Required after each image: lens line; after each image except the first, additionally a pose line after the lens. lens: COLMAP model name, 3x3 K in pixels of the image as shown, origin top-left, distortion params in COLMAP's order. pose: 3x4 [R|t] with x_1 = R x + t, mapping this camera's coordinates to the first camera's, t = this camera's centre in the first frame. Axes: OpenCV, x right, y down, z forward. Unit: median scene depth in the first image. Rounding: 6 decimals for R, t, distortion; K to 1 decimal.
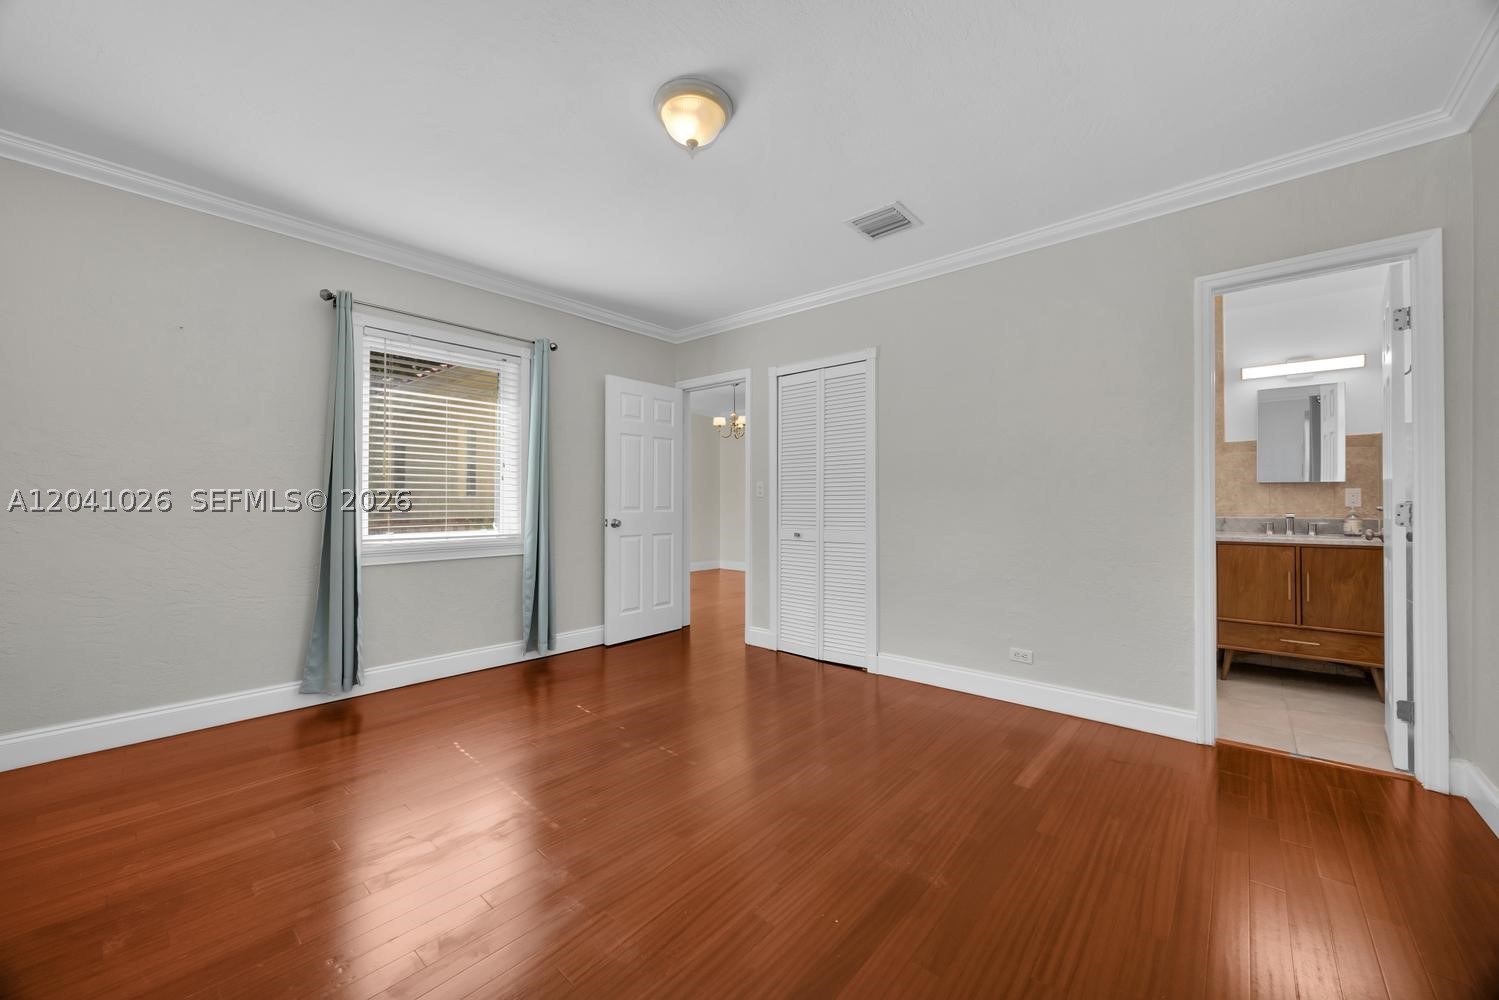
lens RADIAL K [[571.5, 0, 748.9], [0, 571.5, 501.3], [0, 0, 1]] dist [-0.000505, -0.000002]
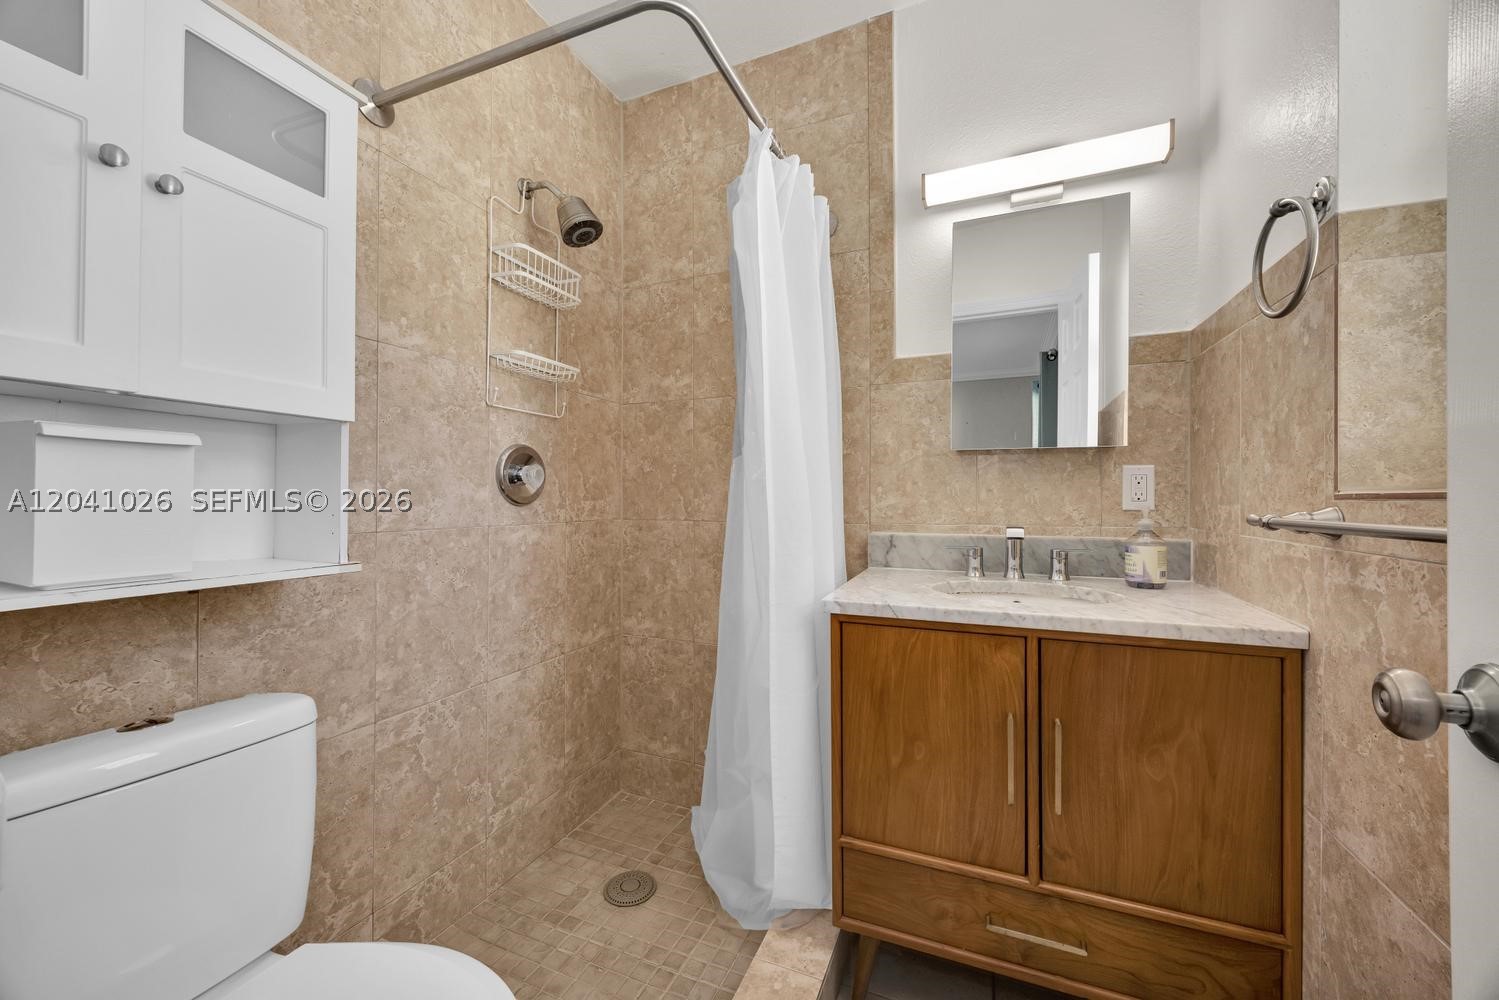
lens RADIAL K [[571.5, 0, 749.8], [0, 571.5, 499.0], [0, 0, 1]] dist [-0.000505, -0.000002]
pose [[0.950250, 0.003524, 0.311468, 0.685657], [-0.003617, 0.999993, -0.000279, 0.003090], [-0.311467, -0.000862, 0.950257, 0.719199]]
